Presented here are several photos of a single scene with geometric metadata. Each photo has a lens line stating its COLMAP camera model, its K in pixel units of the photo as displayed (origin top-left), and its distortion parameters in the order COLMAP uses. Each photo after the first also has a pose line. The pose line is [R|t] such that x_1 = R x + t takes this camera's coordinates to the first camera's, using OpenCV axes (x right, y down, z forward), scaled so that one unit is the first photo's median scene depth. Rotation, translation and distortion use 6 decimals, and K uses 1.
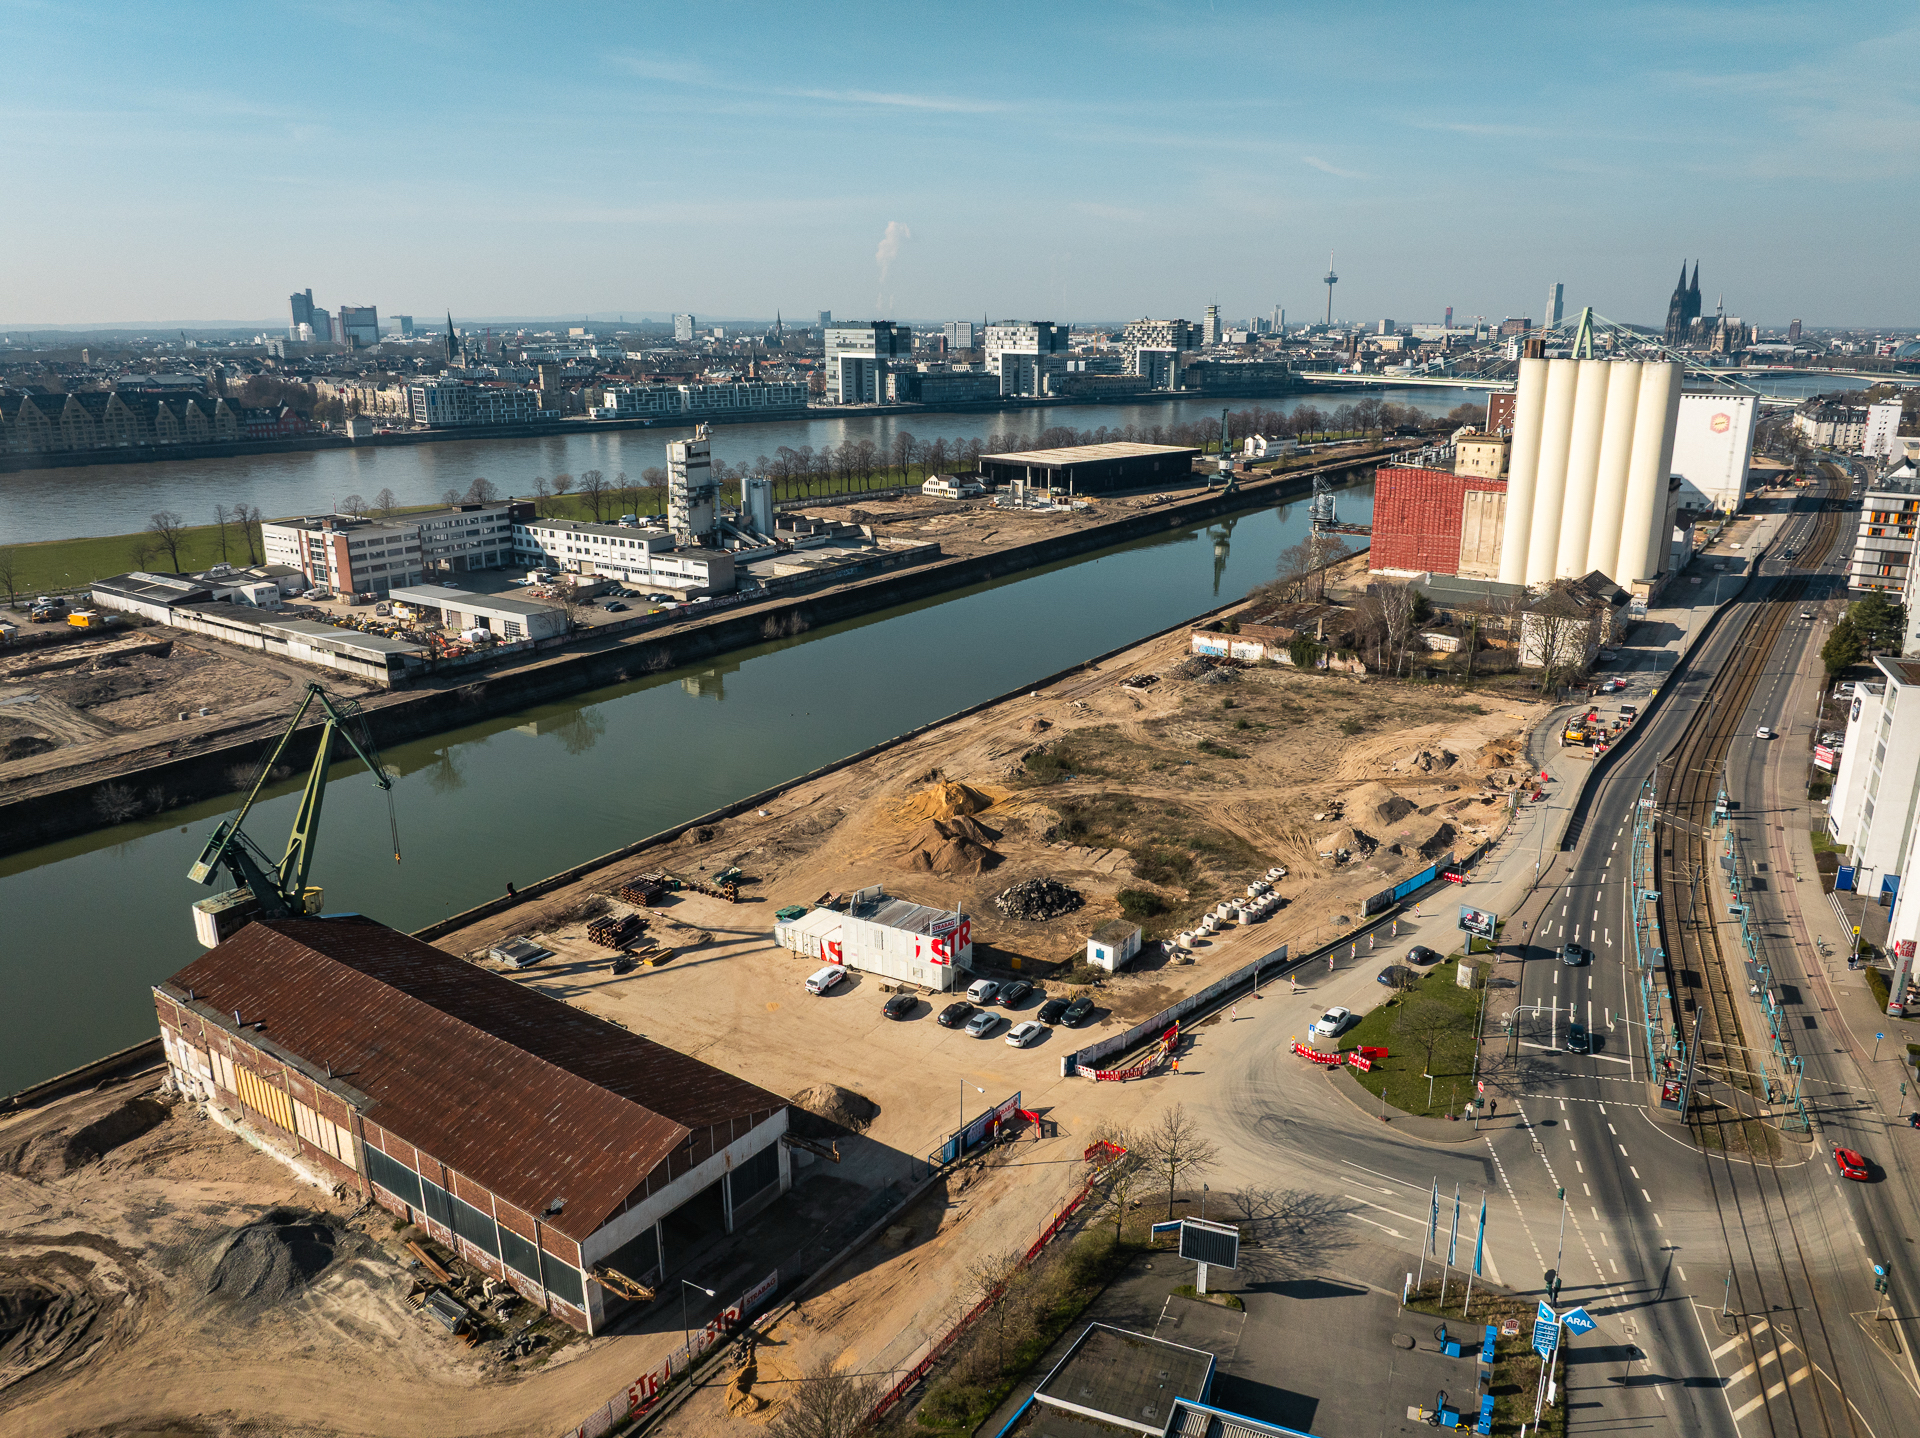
lens RADIAL K [[1343.4, 0, 906.3], [0, 1343.4, 709.4], [0, 0, 1]] dist [-0.004086, 0.019398]
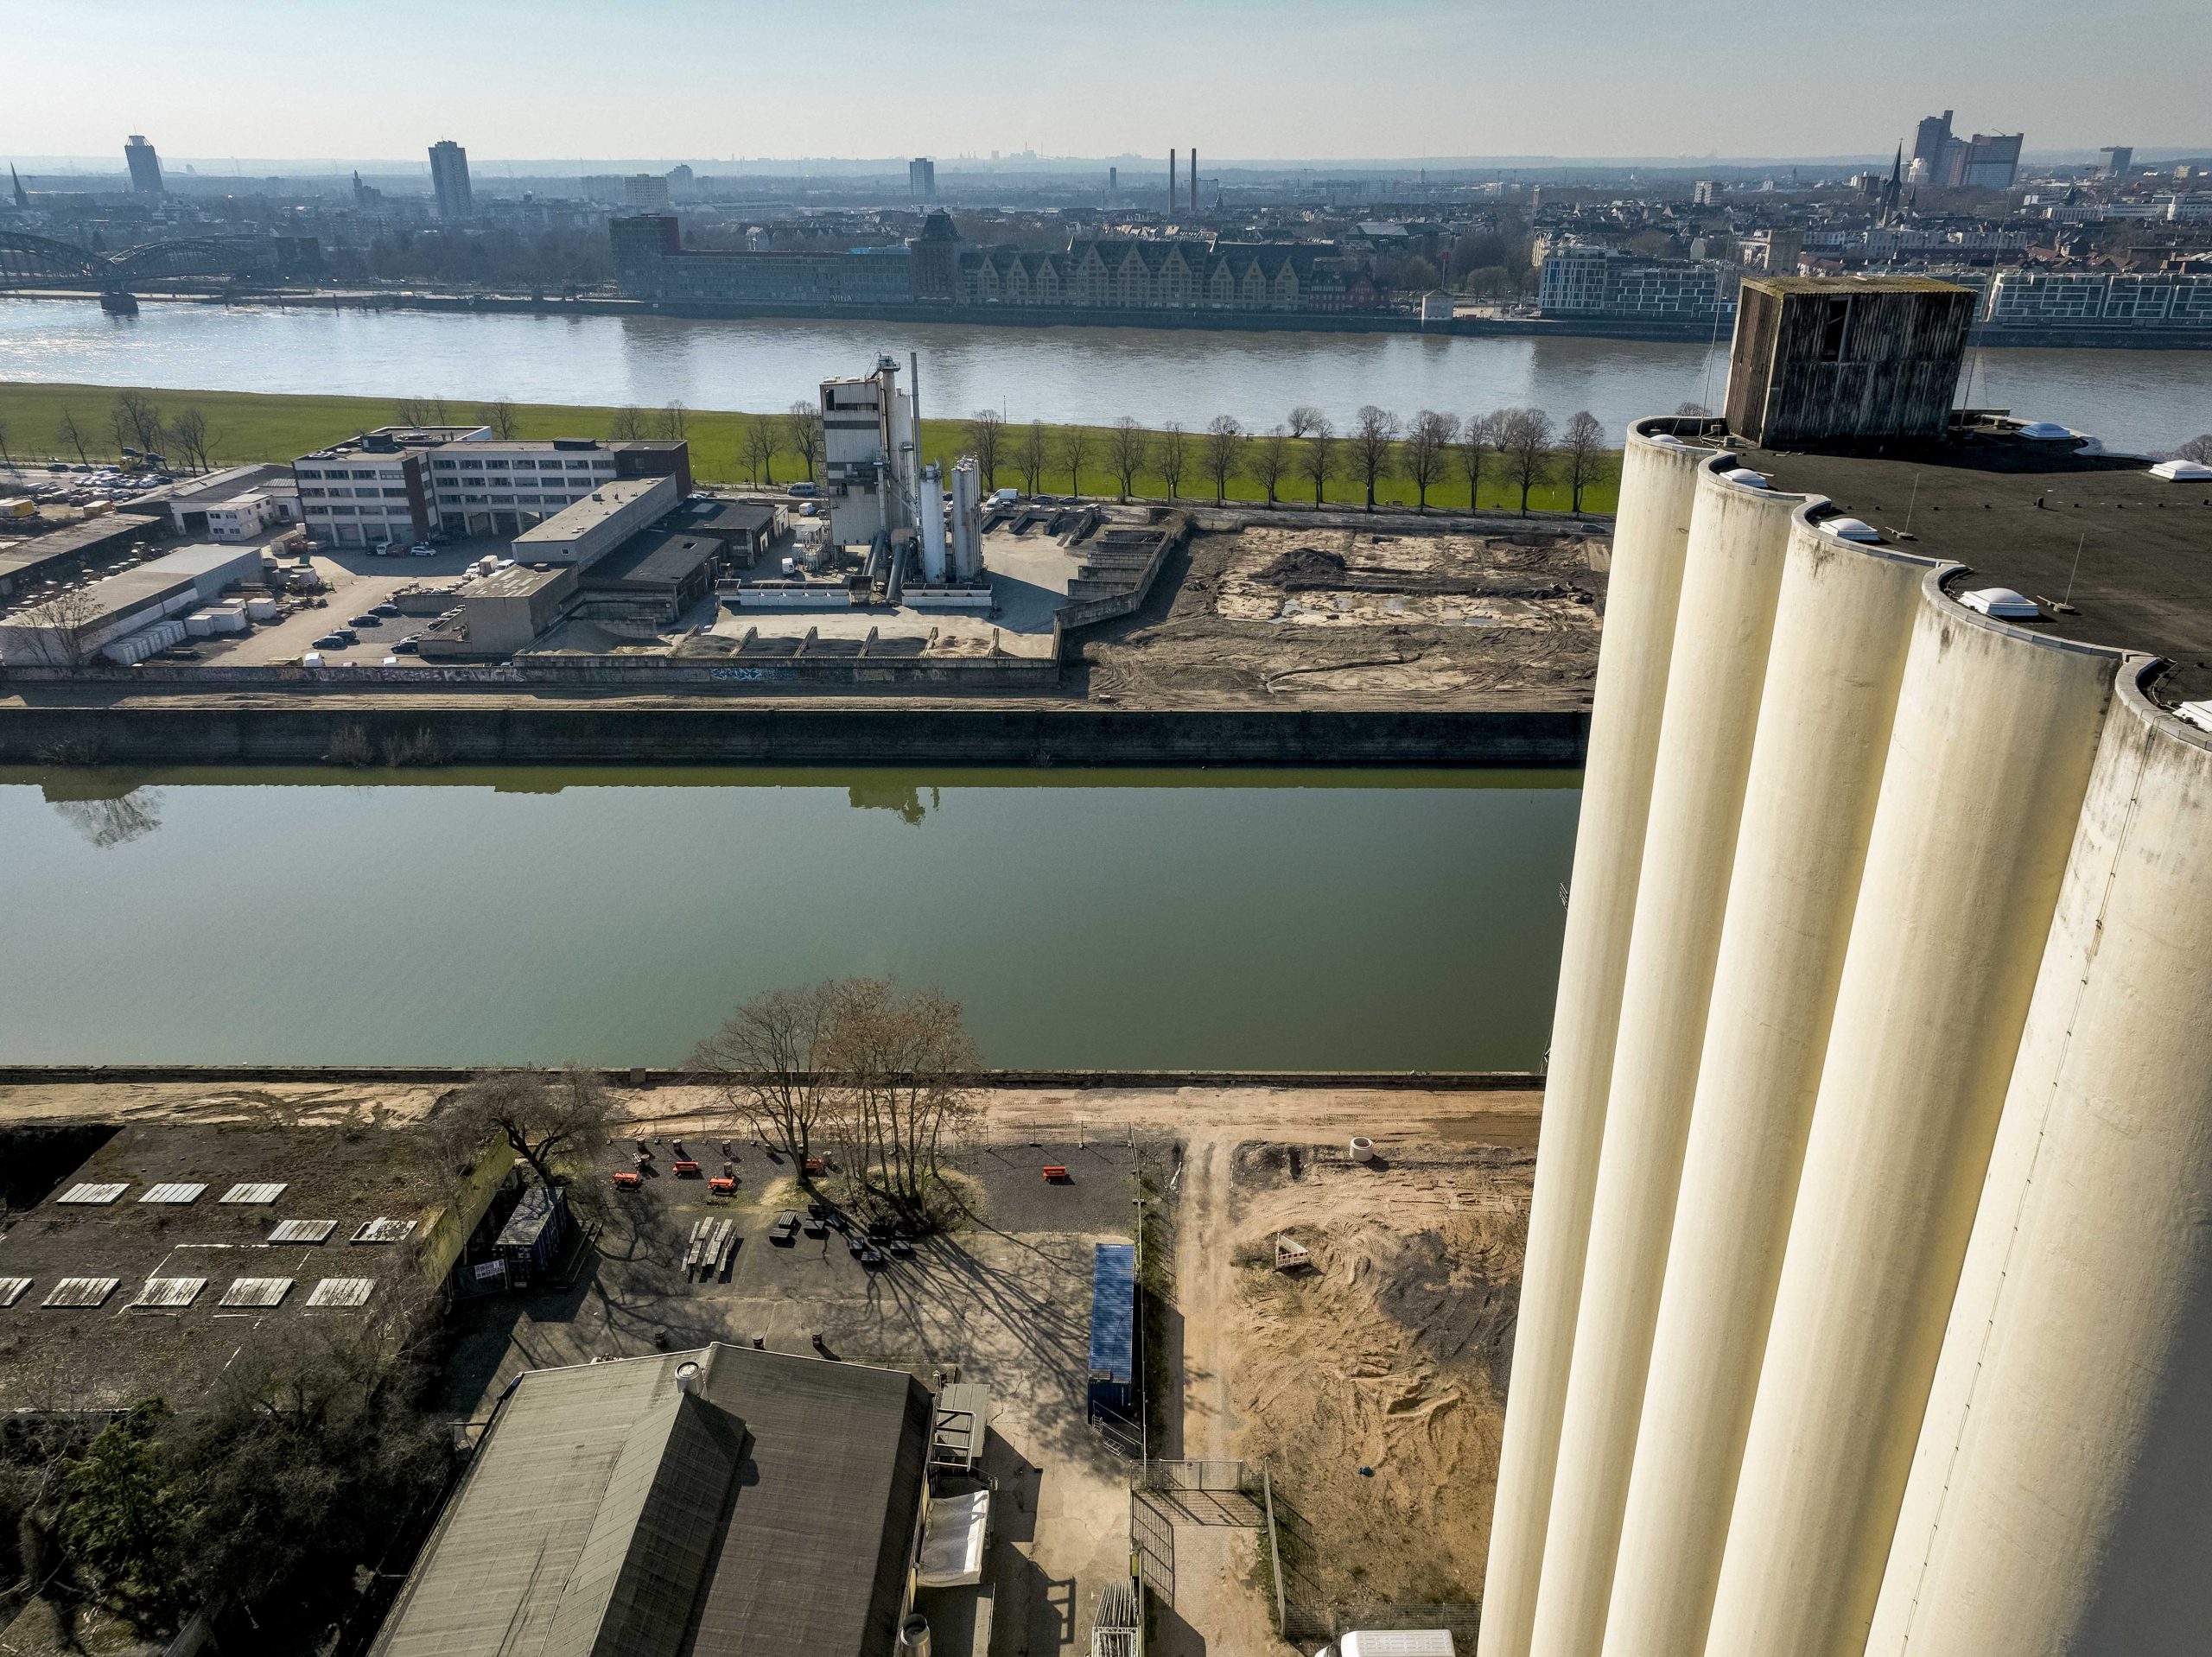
lens RADIAL K [[1560.8, 0, 1100.9], [0, 1560.8, 821.9], [0, 0, 1]] dist [0.022185, -0.009994]
pose [[0.575444, 0.319686, -0.752772, 0.524237], [-0.228086, 0.946649, 0.227665, -0.229421], [0.785392, 0.040688, 0.617660, 0.797486]]
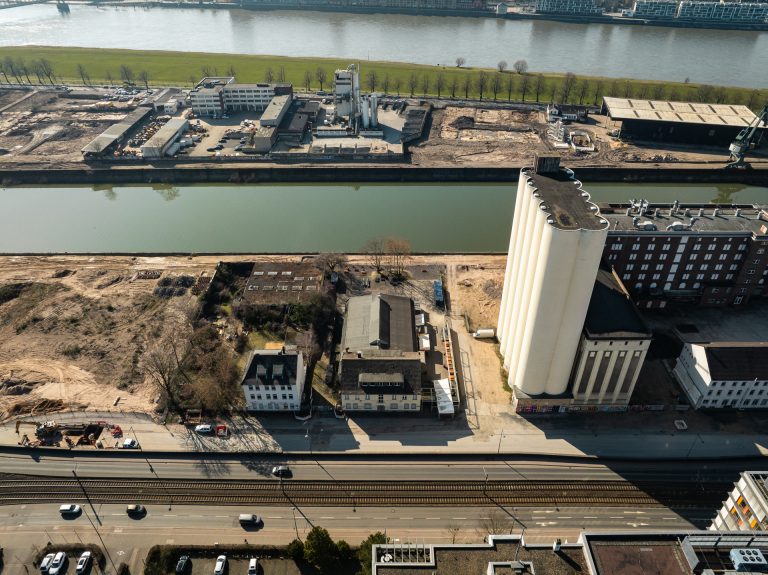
lens RADIAL K [[538.3, 0, 380.6], [0, 538.3, 284.3], [0, 0, 1]] dist [-0.005635, 0.021011]
pose [[0.581340, 0.462309, -0.669563, 0.683229], [-0.222683, 0.881883, 0.415567, -0.311676], [0.782596, -0.092485, 0.615622, 0.580989]]
